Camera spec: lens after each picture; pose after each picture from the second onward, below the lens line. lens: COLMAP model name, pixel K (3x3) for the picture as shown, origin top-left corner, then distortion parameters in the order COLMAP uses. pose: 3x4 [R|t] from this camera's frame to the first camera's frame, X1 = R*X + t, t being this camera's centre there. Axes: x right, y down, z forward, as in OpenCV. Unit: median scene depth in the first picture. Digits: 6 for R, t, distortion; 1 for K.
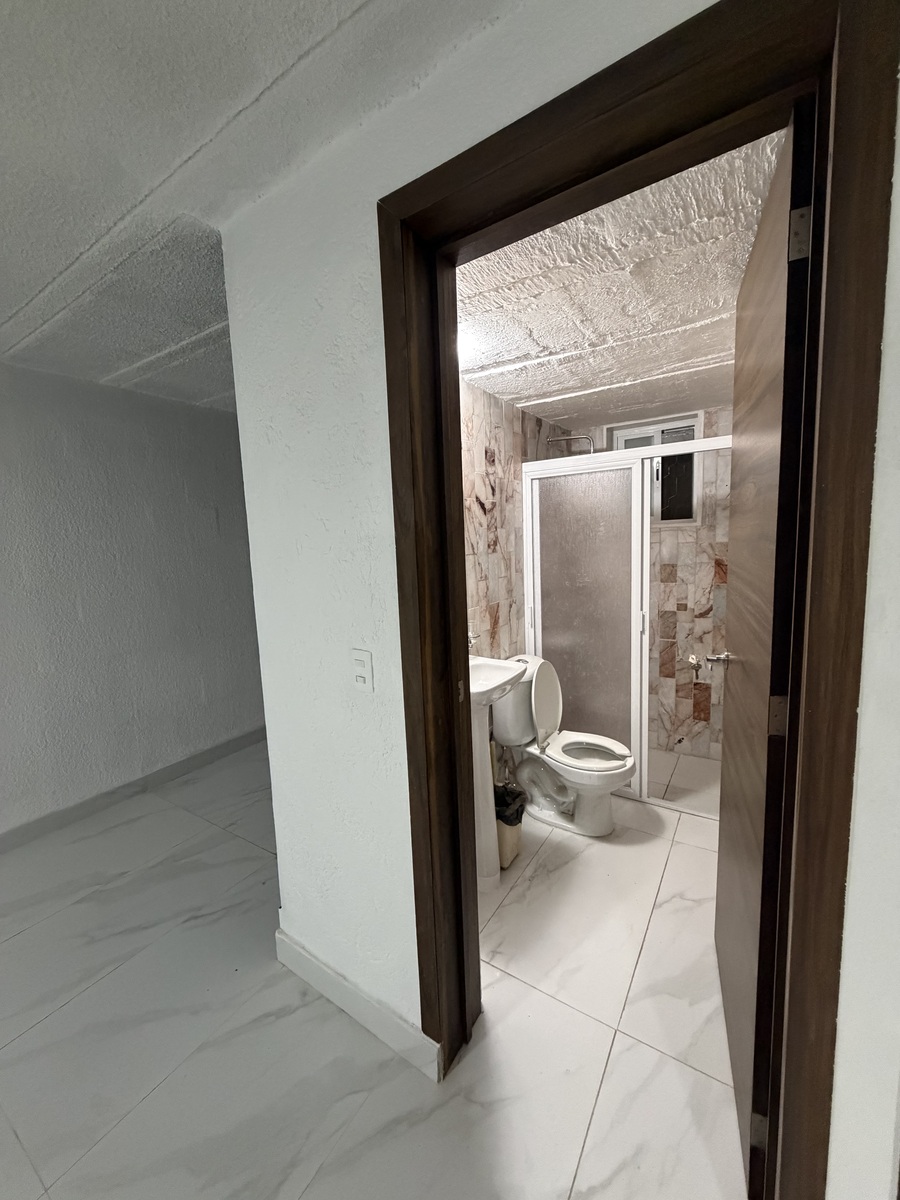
lens RADIAL K [[478.5, 0, 451.8], [0, 478.5, 597.4], [0, 0, 1]] dist [-0.001279, -0.000033]
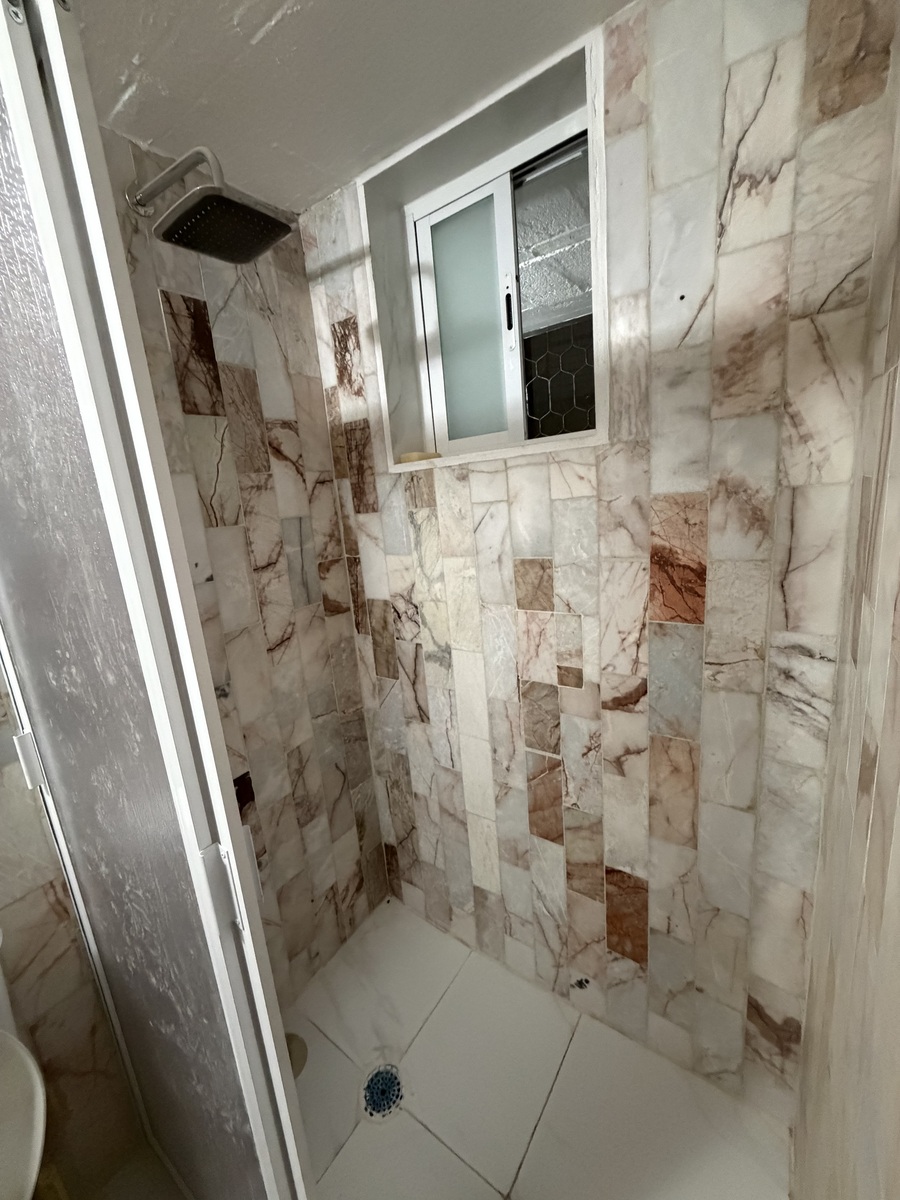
lens RADIAL K [[478.5, 0, 452.2], [0, 478.5, 596.1], [0, 0, 1]] dist [-0.001279, -0.000033]
pose [[0.999063, -0.037709, -0.021242, 0.481861], [0.039464, 0.995216, 0.089372, -0.093091], [0.017771, -0.090126, 0.995772, 0.766875]]
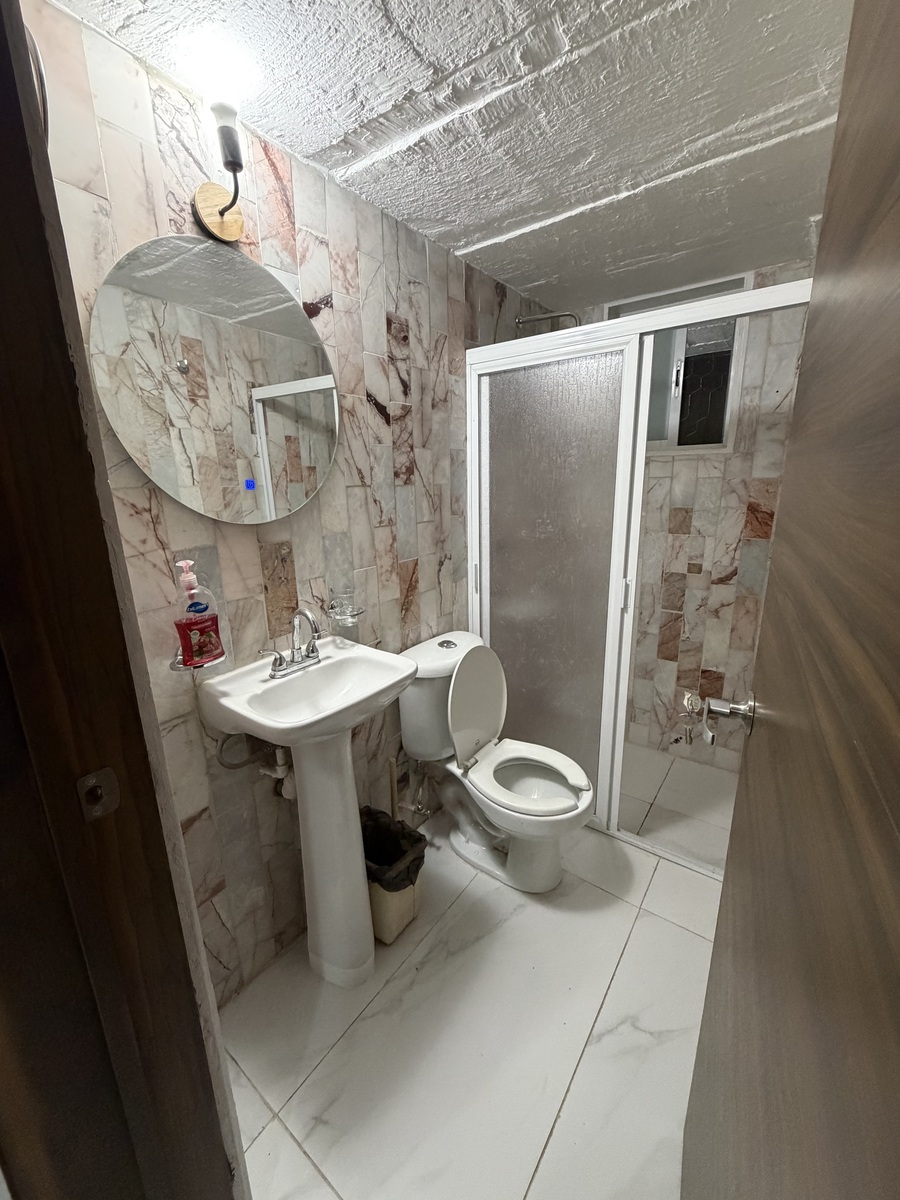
lens RADIAL K [[478.5, 0, 451.2], [0, 478.5, 597.0], [0, 0, 1]] dist [-0.001279, -0.000033]
pose [[0.998130, 0.033873, -0.050879, 0.179708], [-0.027031, 0.991195, 0.129624, -0.025010], [0.054822, -0.128006, 0.990257, 0.303657]]
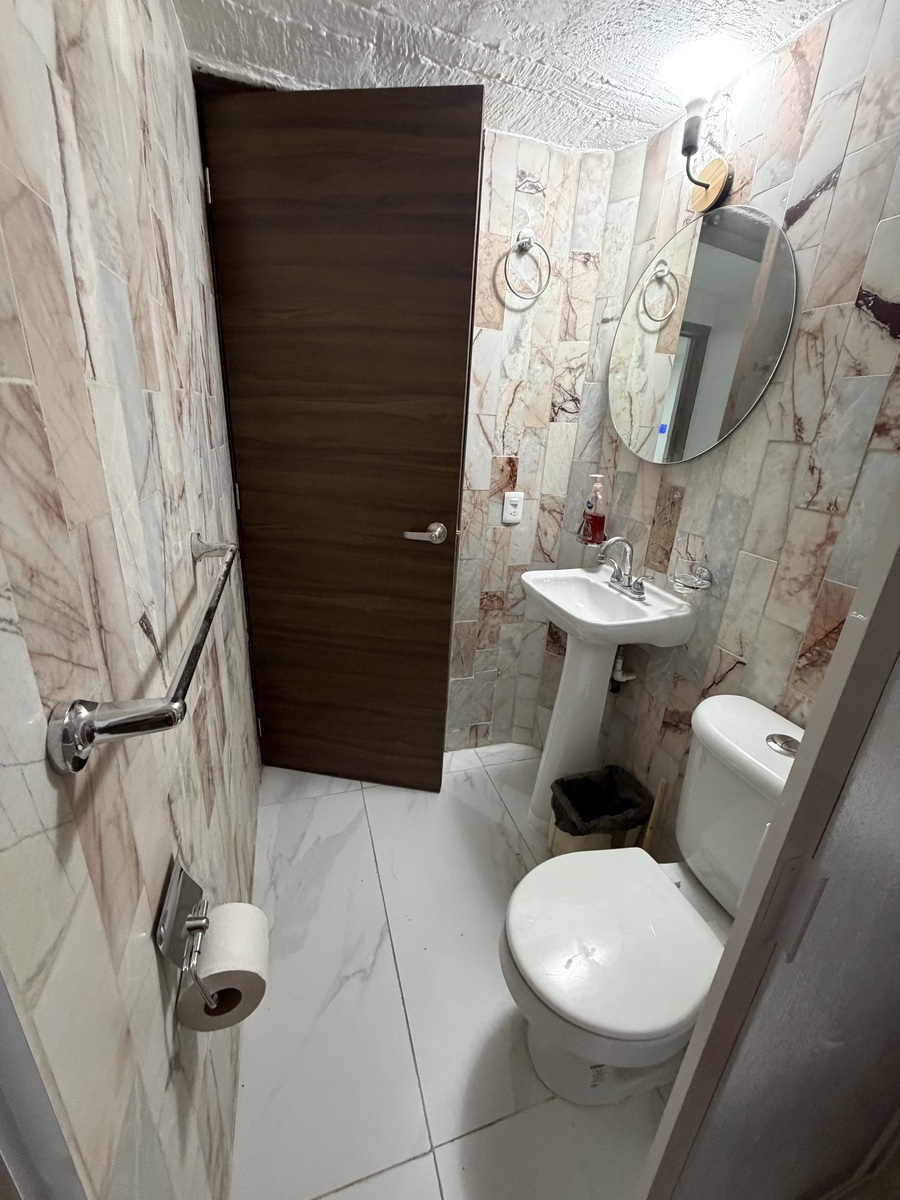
lens RADIAL K [[478.5, 0, 449.2], [0, 478.5, 599.0], [0, 0, 1]] dist [-0.001279, -0.000033]
pose [[-0.635435, 0.270873, -0.723084, 0.550900], [-0.128021, 0.886531, 0.444605, -0.104551], [0.761467, 0.375088, -0.528655, 0.922884]]
